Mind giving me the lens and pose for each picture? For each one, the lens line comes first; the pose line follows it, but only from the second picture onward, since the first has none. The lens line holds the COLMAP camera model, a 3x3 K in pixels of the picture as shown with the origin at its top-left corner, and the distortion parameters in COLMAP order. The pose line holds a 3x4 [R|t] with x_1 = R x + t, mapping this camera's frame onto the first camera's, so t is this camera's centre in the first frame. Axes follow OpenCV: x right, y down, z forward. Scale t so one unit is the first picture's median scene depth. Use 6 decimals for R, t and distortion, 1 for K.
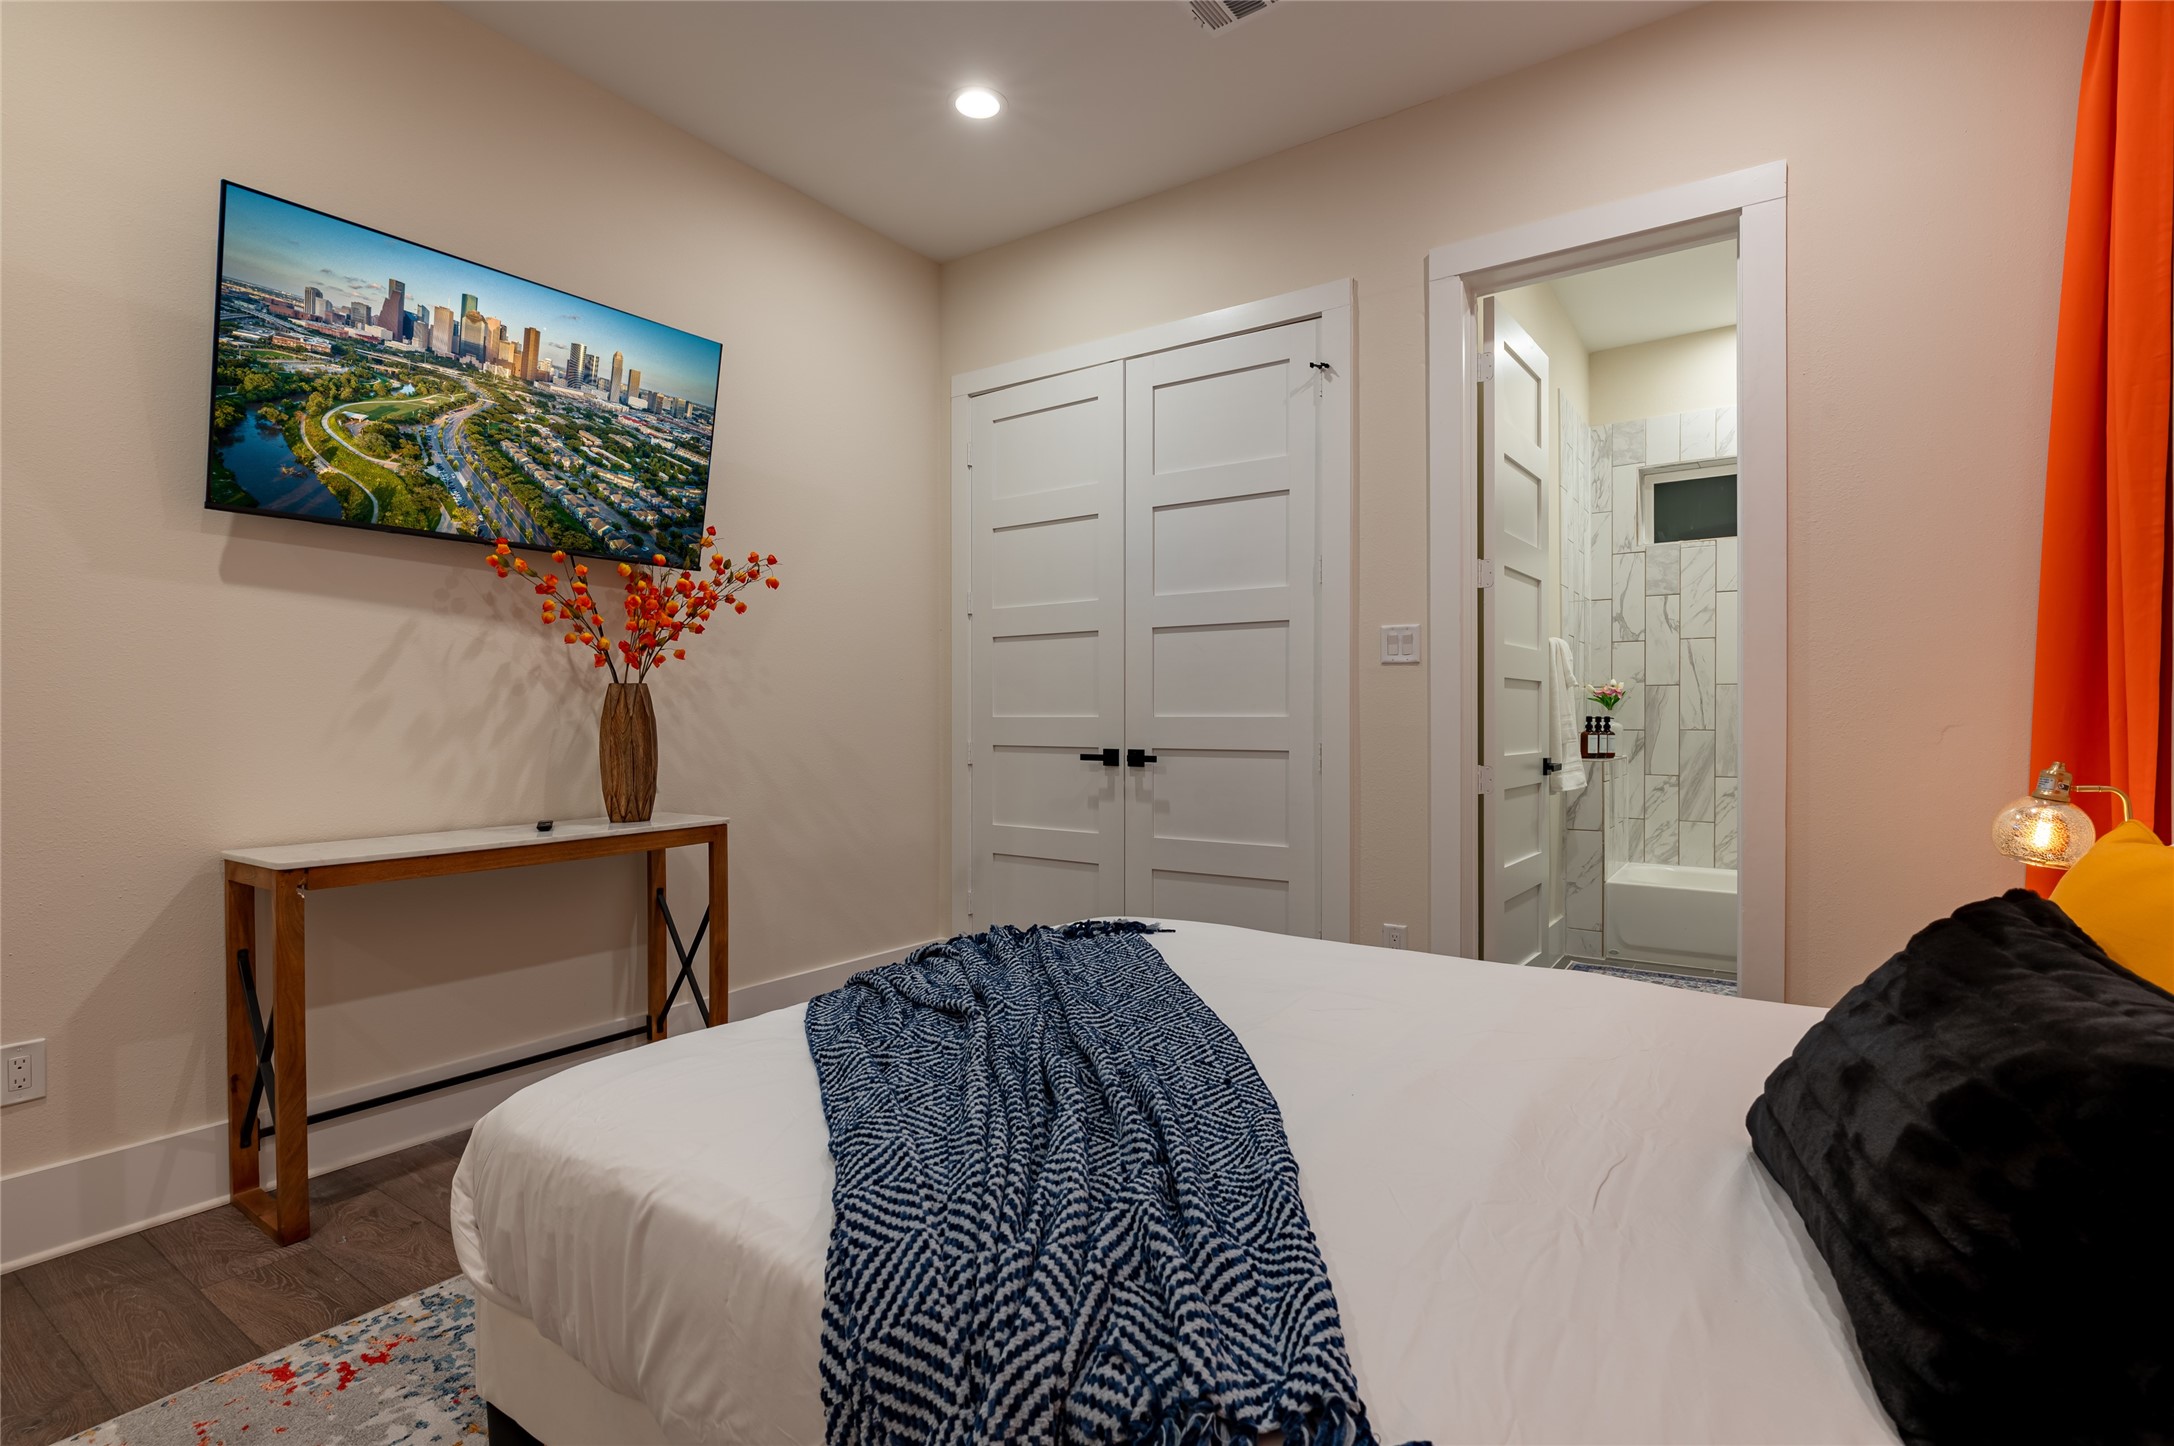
lens RADIAL K [[1038.0, 0, 1087.4], [0, 1038.0, 724.2], [0, 0, 1]] dist [-0.000303, 0.000252]
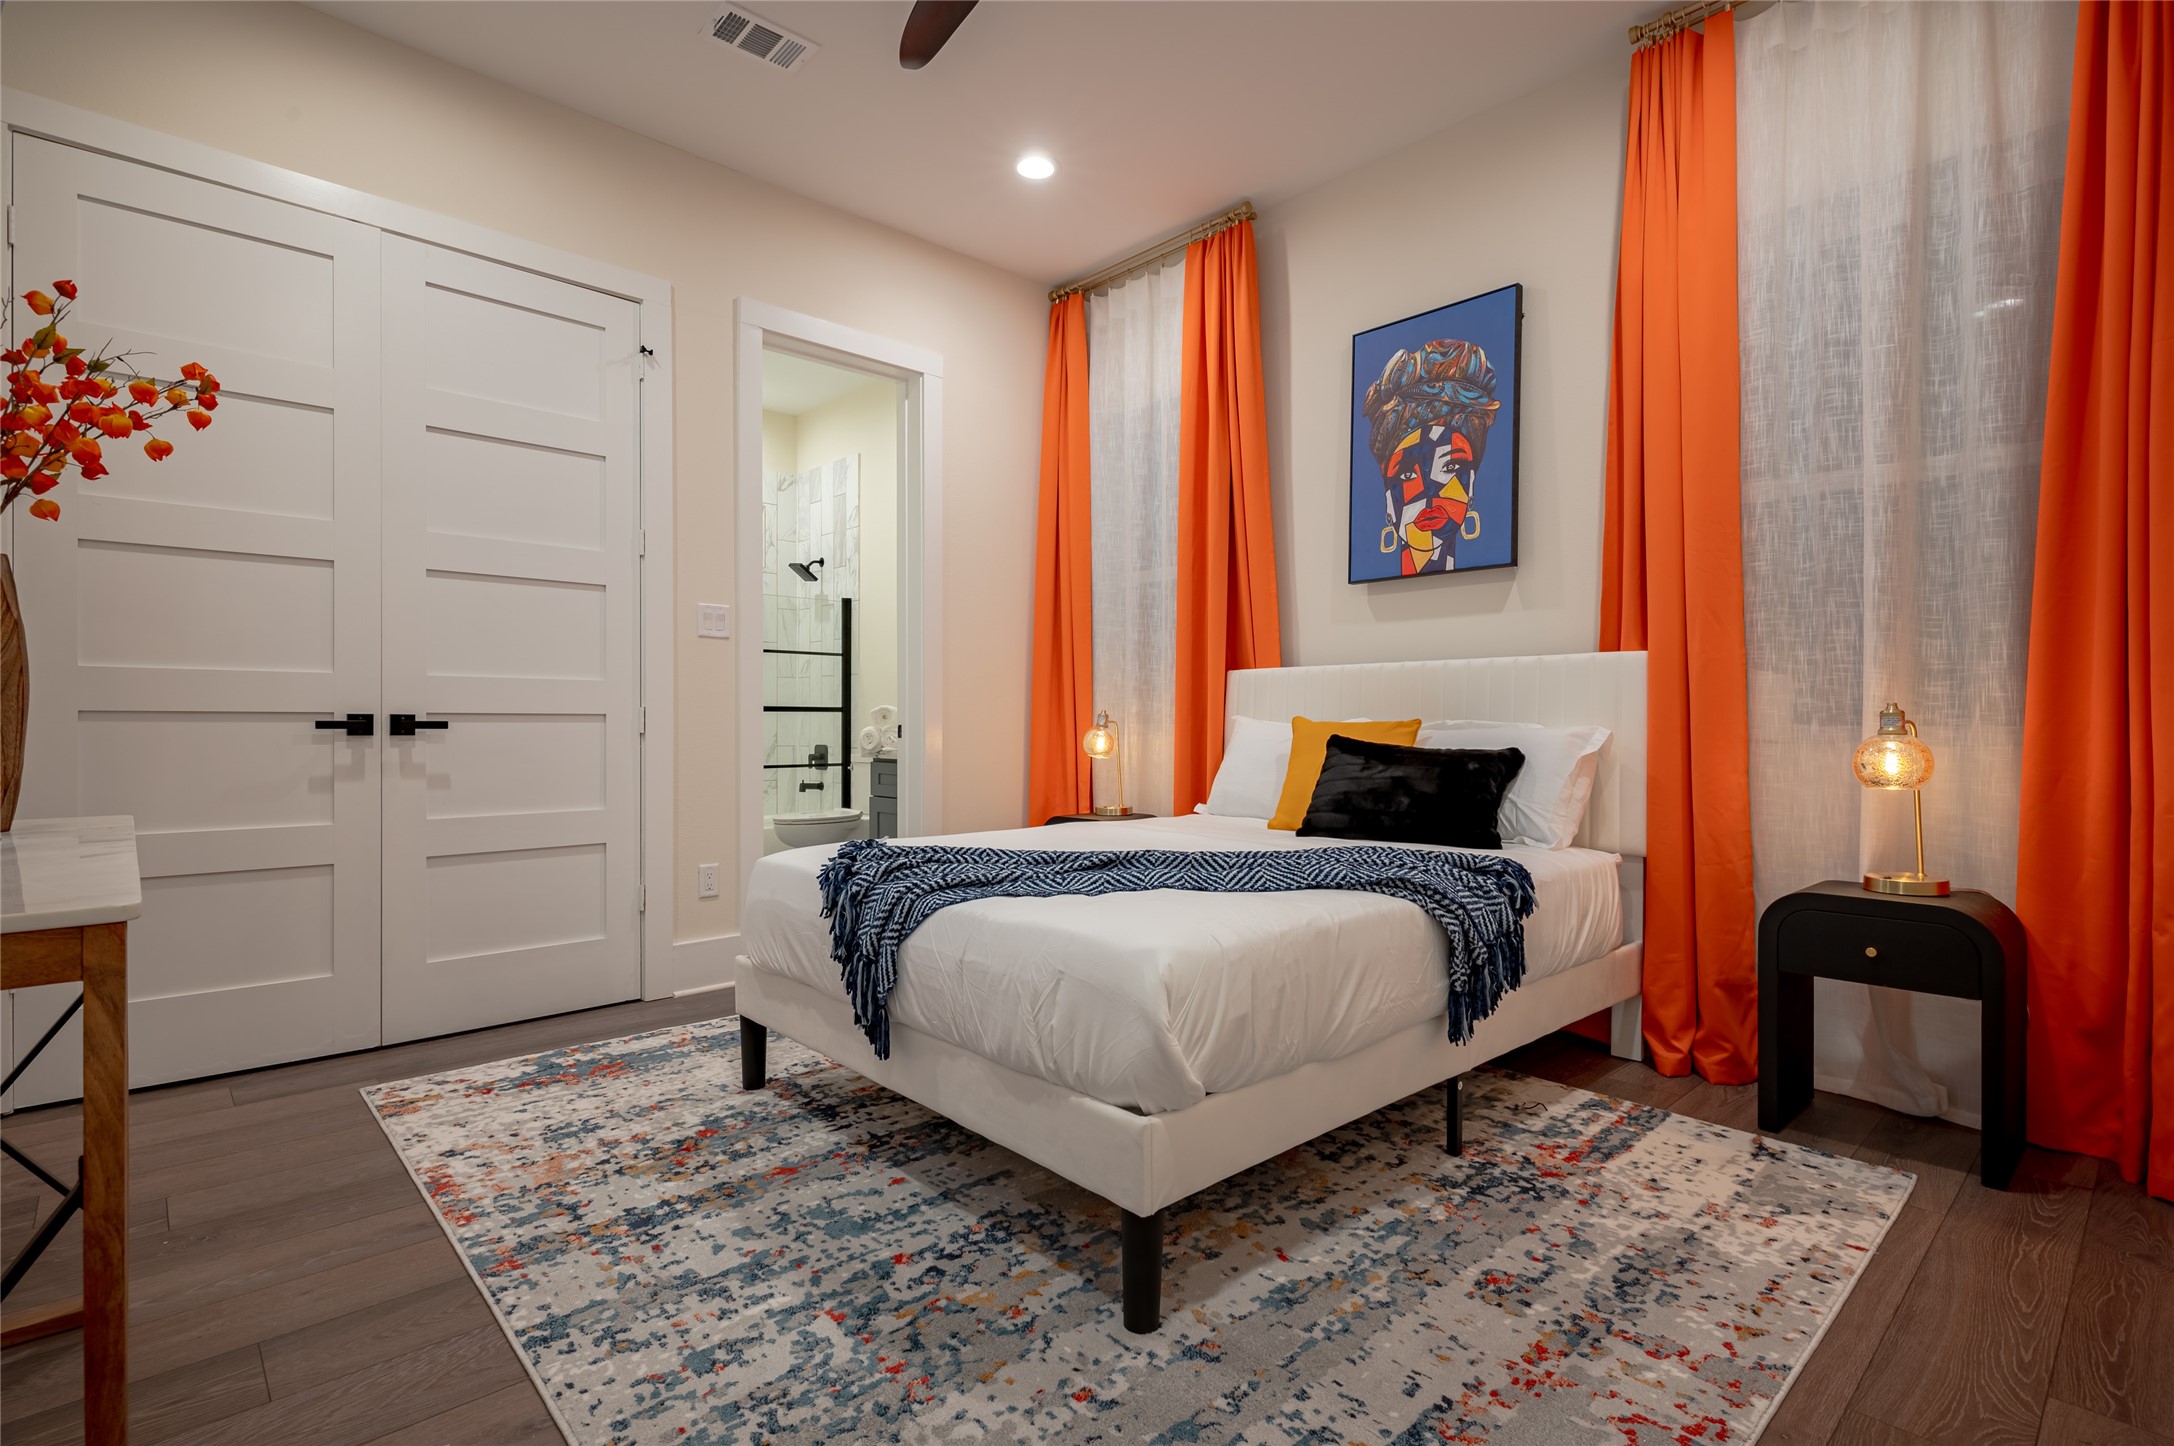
lens RADIAL K [[1038.0, 0, 1086.5], [0, 1038.0, 724.5], [0, 0, 1]] dist [-0.000303, 0.000252]
pose [[0.215615, 0.000038, 0.976478, -0.472709], [0.005503, 0.999984, -0.001254, 0.027028], [-0.976463, 0.005644, 0.215611, 0.220441]]
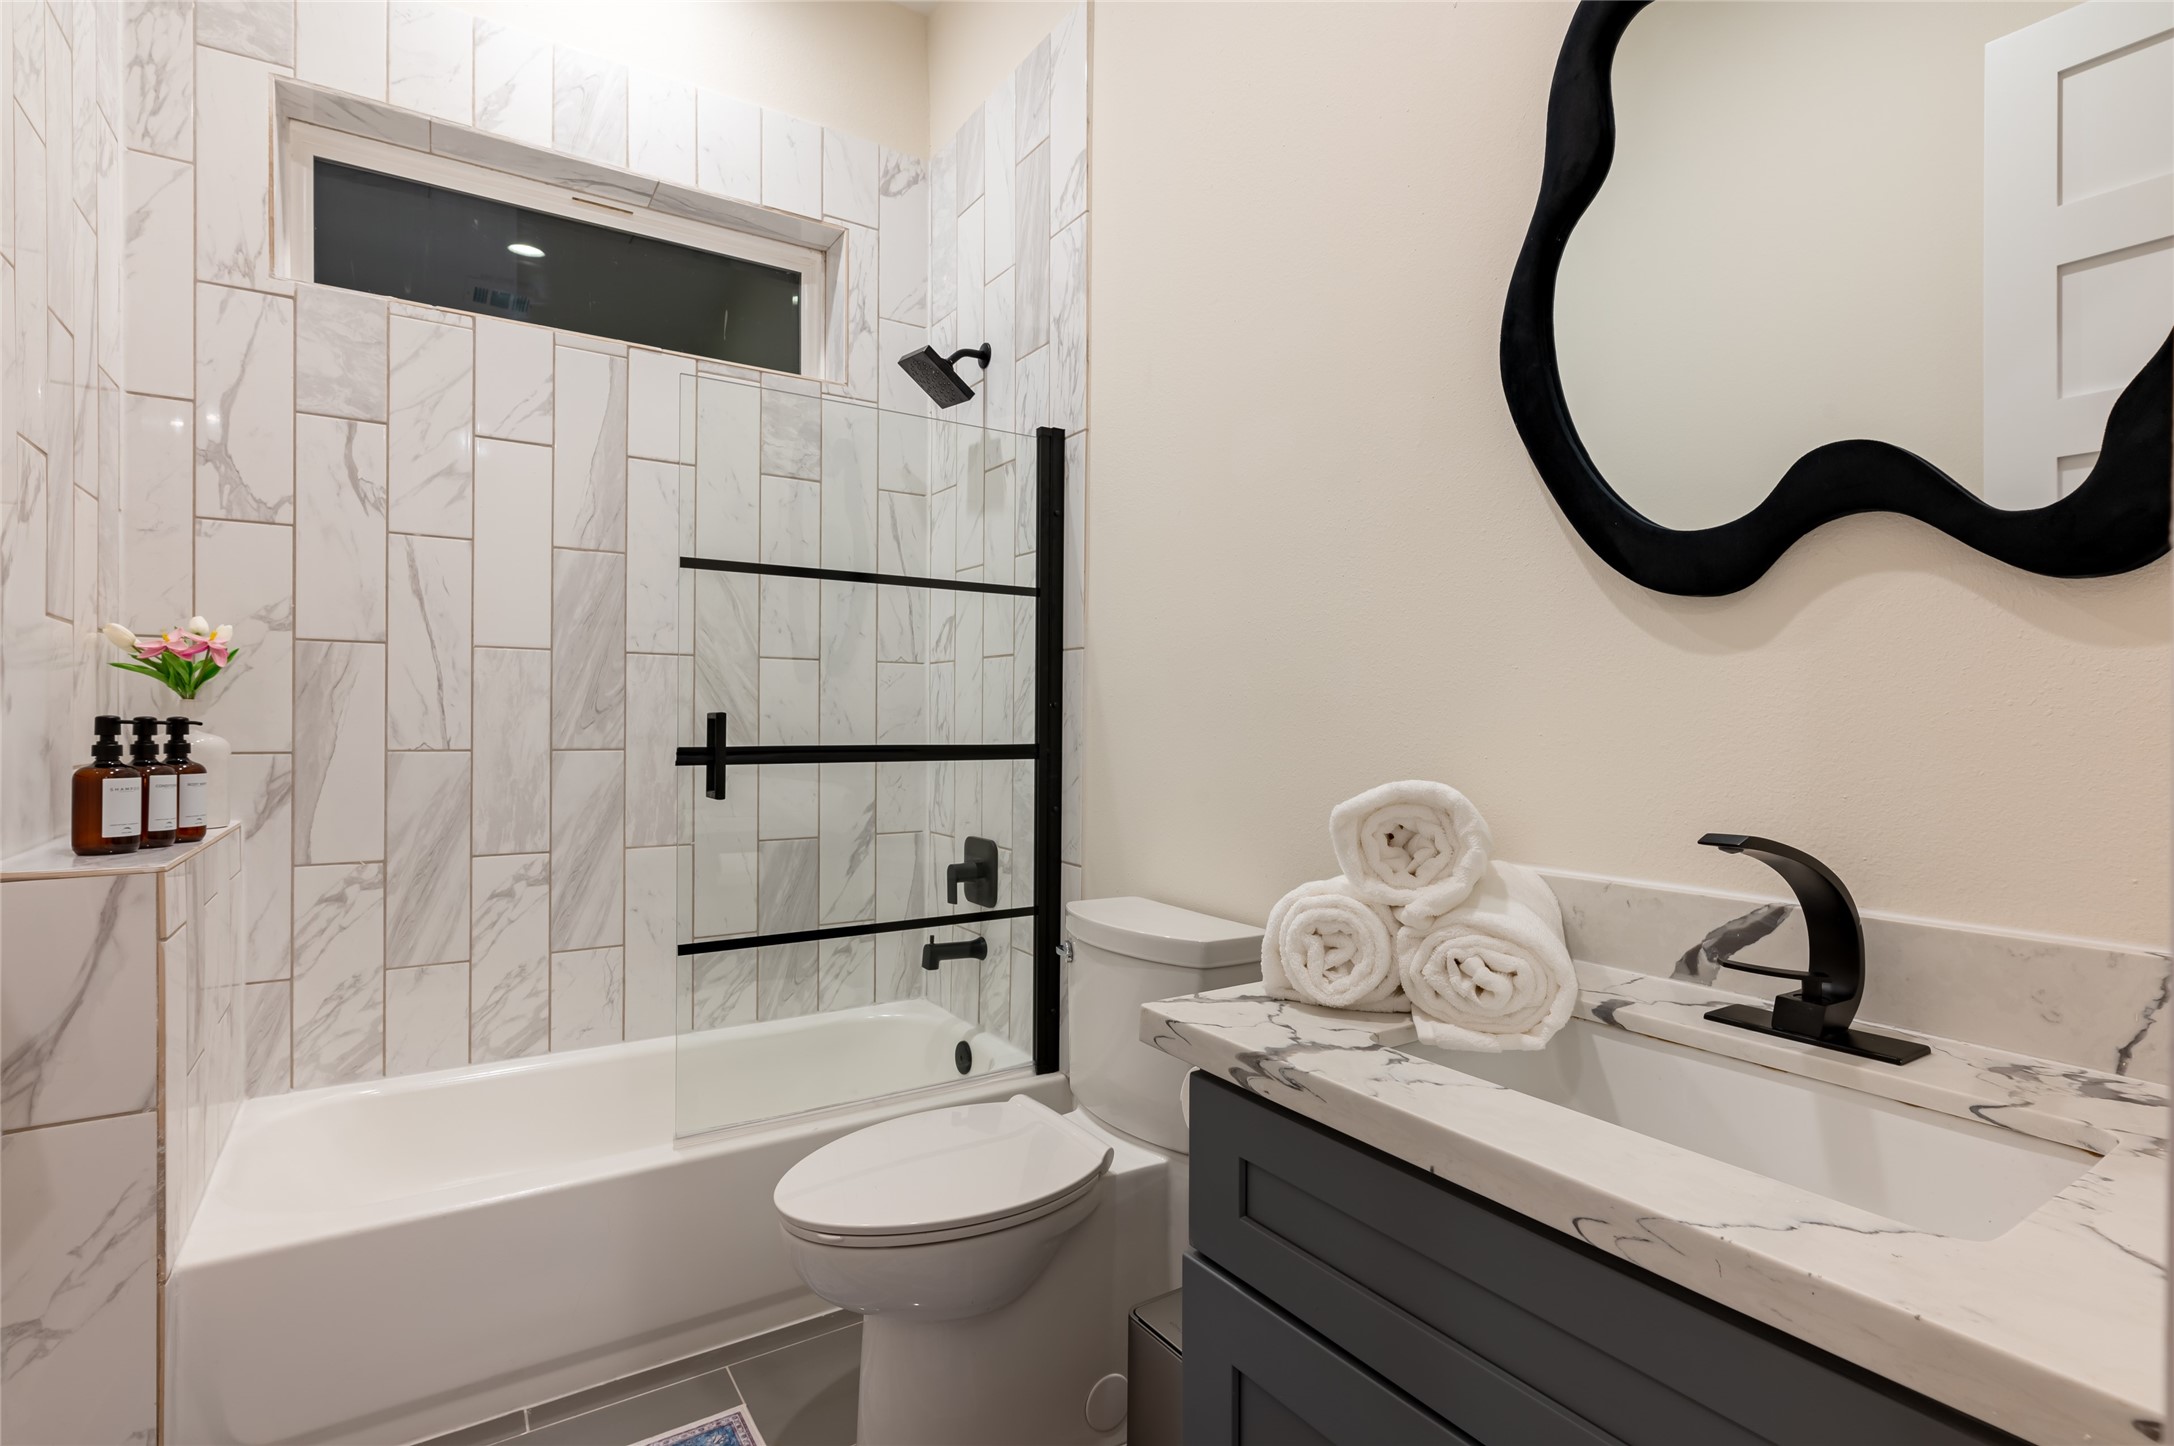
lens RADIAL K [[1038.0, 0, 1092.5], [0, 1038.0, 725.3], [0, 0, 1]] dist [-0.000303, 0.000252]
pose [[0.378153, -0.000011, 0.925743, 0.299996], [-0.000466, 1.000000, 0.000202, -0.005142], [-0.925743, -0.000508, 0.378153, 0.595458]]
